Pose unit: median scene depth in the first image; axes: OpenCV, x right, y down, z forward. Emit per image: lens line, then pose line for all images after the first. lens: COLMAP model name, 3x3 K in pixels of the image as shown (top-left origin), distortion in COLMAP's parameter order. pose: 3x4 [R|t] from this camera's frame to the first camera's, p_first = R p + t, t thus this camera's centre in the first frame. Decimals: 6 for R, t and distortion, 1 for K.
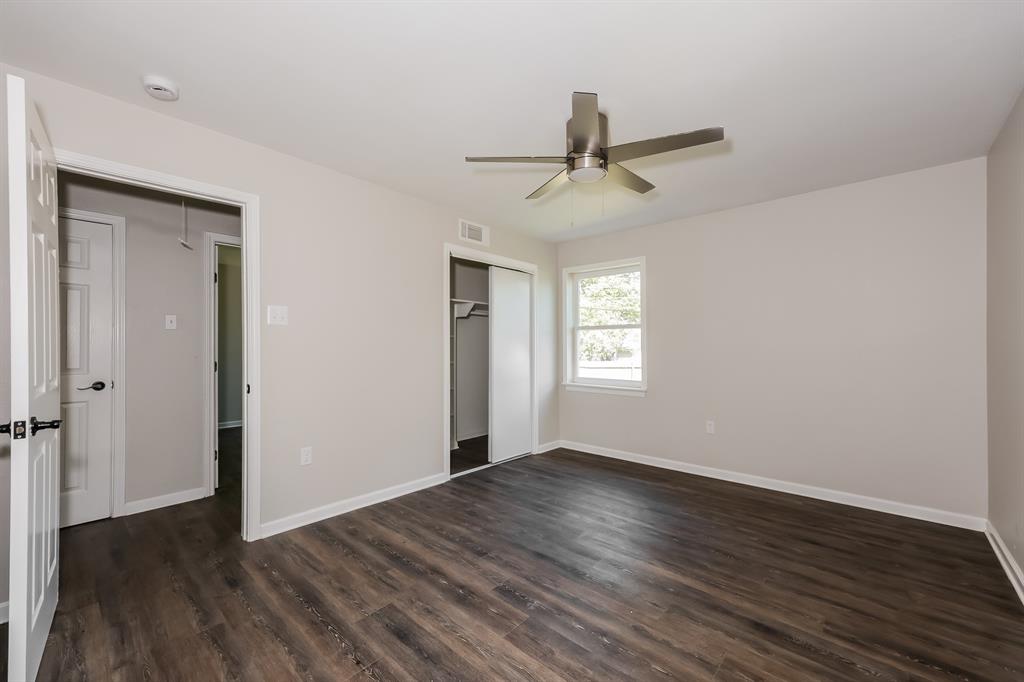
lens RADIAL K [[411.2, 0, 512.6], [0, 411.2, 343.3], [0, 0, 1]] dist [0.002749, -0.000468]
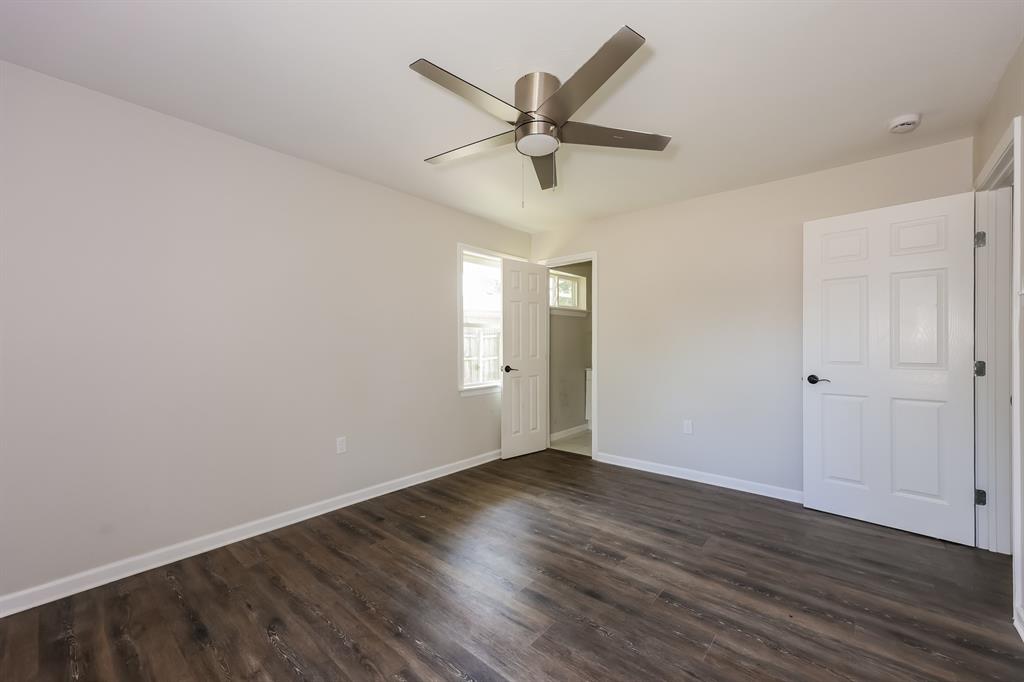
lens RADIAL K [[411.2, 0, 510.6], [0, 411.2, 343.2], [0, 0, 1]] dist [0.002749, -0.000468]
pose [[-0.999876, 0.006897, -0.014146, 0.253508], [0.007016, 0.999940, -0.008391, 0.017835], [0.014087, -0.008489, -0.999865, 1.911493]]
